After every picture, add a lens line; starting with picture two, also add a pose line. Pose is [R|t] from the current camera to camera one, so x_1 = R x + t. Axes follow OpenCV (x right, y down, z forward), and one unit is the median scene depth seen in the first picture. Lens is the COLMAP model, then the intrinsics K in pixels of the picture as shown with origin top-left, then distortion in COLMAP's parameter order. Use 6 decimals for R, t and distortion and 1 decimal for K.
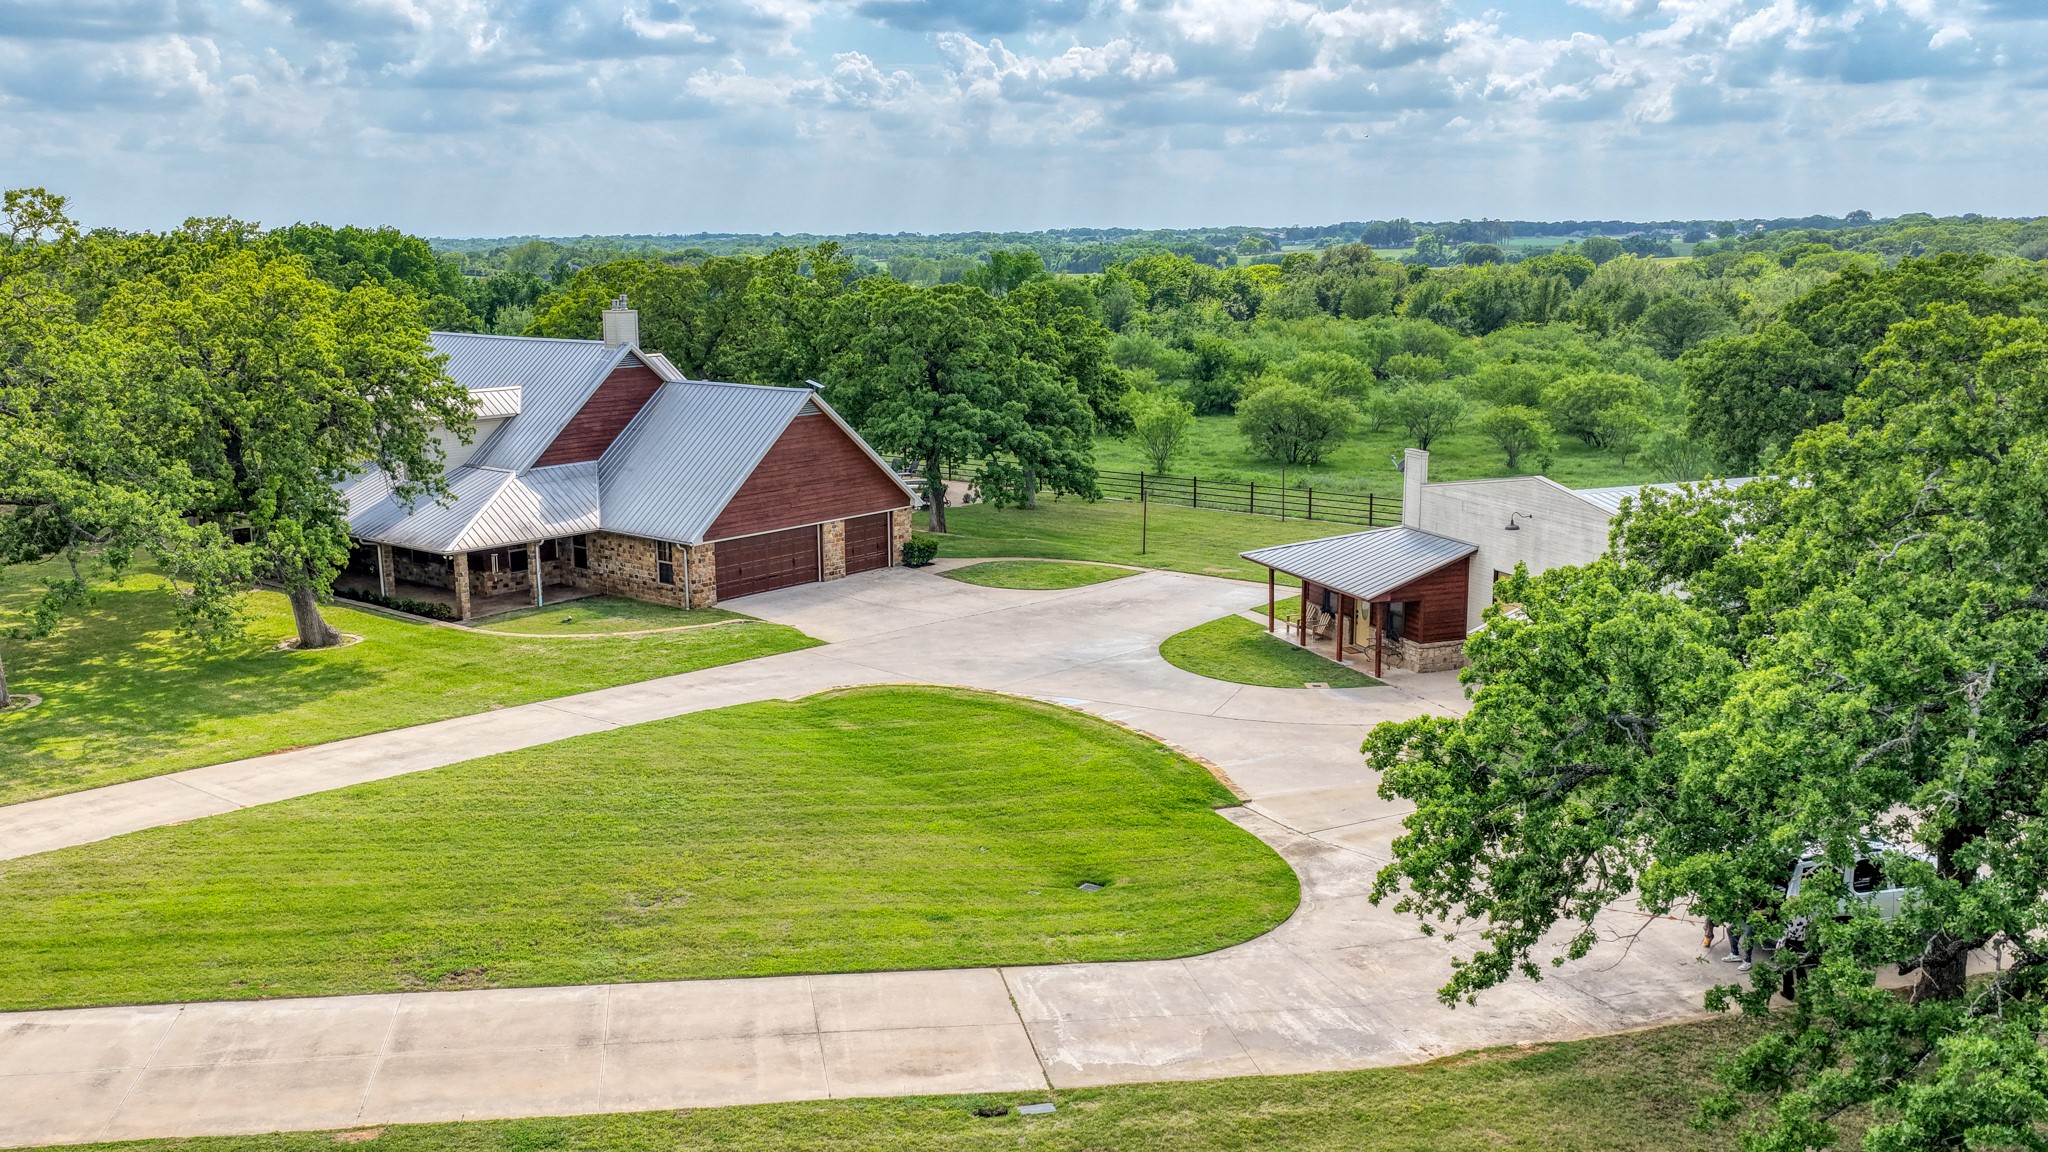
lens RADIAL K [[1734.3, 0, 1024.0], [0, 1734.3, 576.0], [0, 0, 1]] dist [-0.010759, 0.005946]
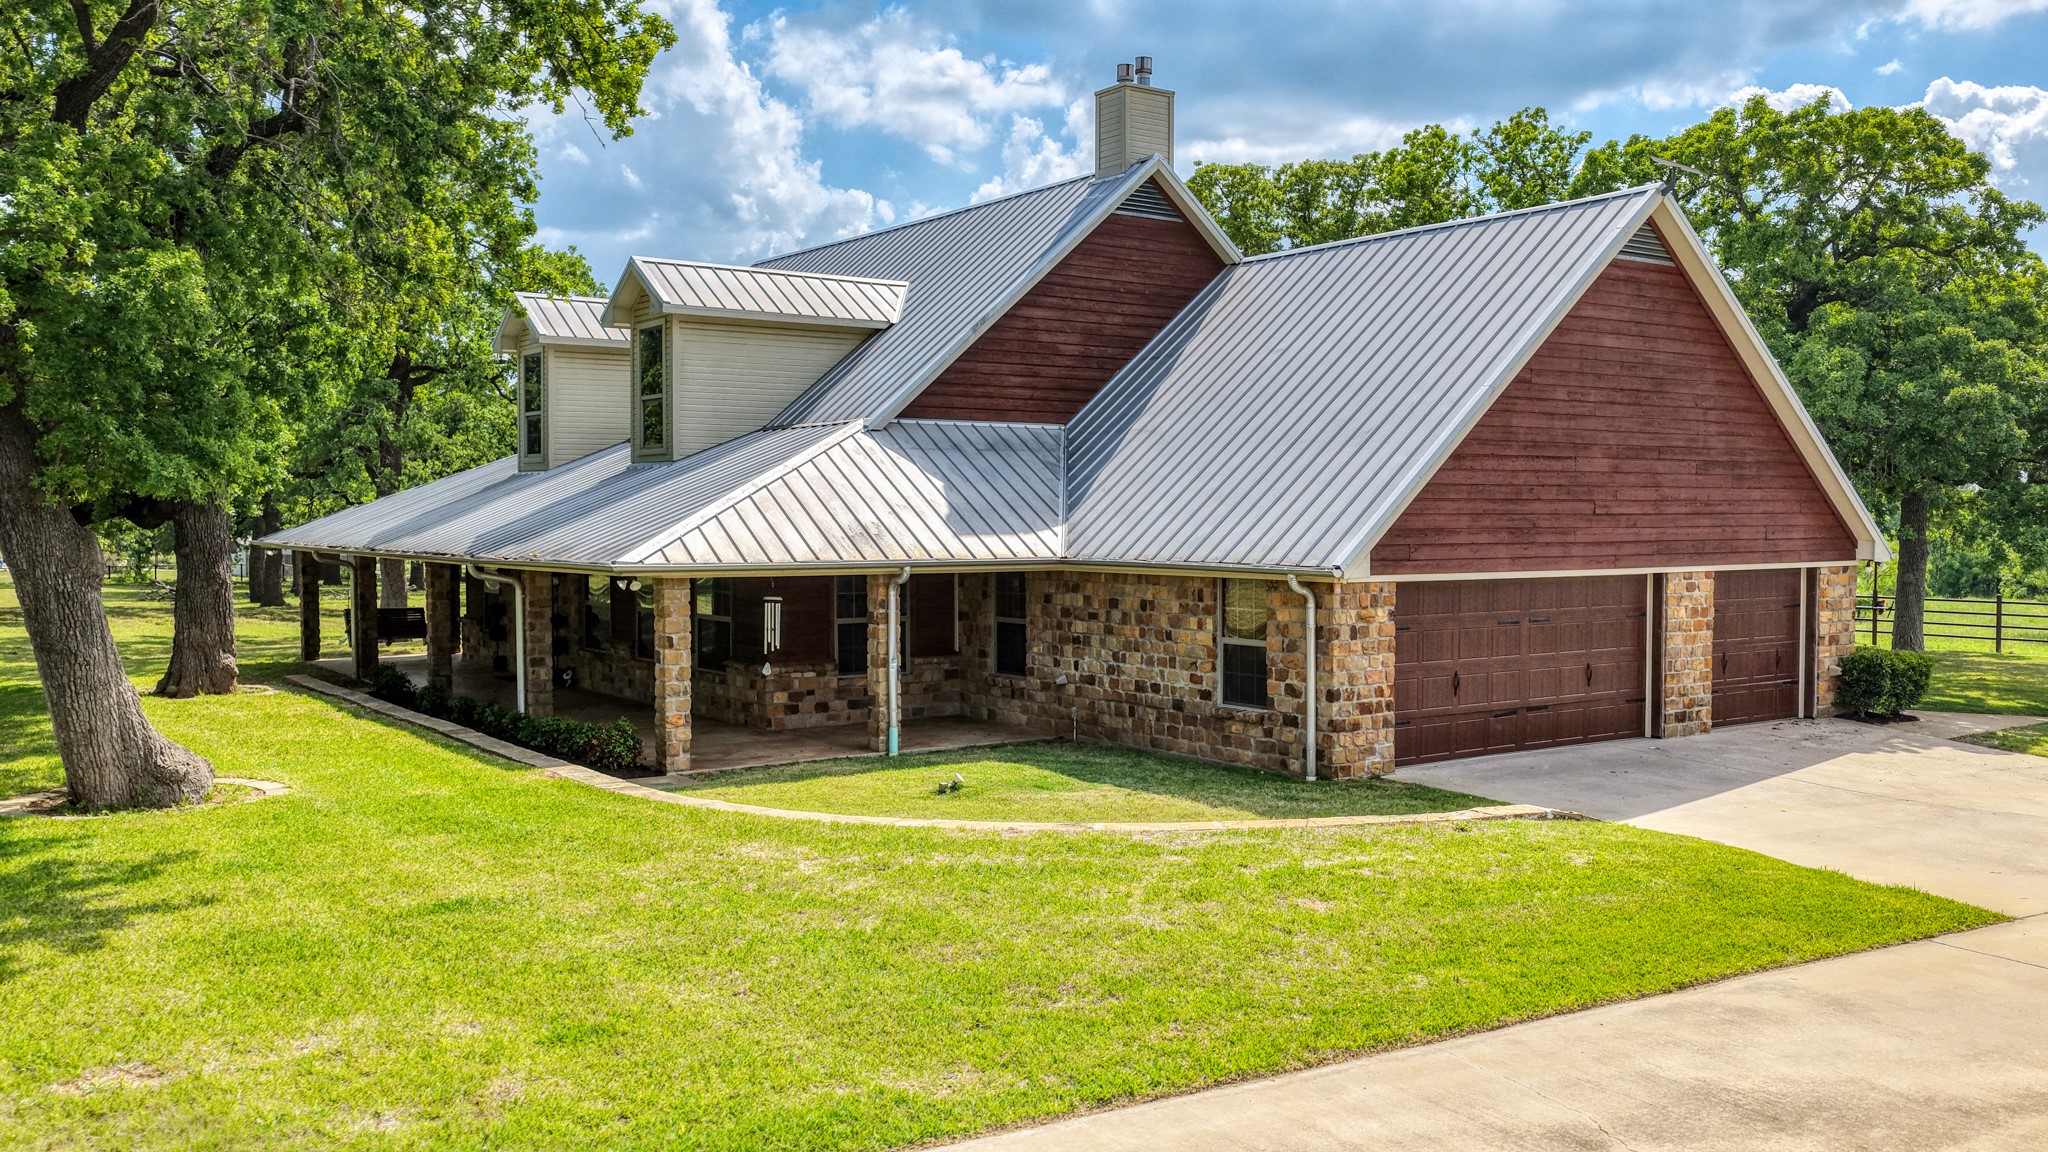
lens RADIAL K [[1734.3, 0, 1024.0], [0, 1734.3, 576.0], [0, 0, 1]] dist [-0.010759, 0.005946]
pose [[0.964818, 0.017848, -0.262310, -0.157042], [-0.056587, 0.988408, -0.140882, 0.029621], [0.256755, 0.150769, 0.954644, 0.650699]]
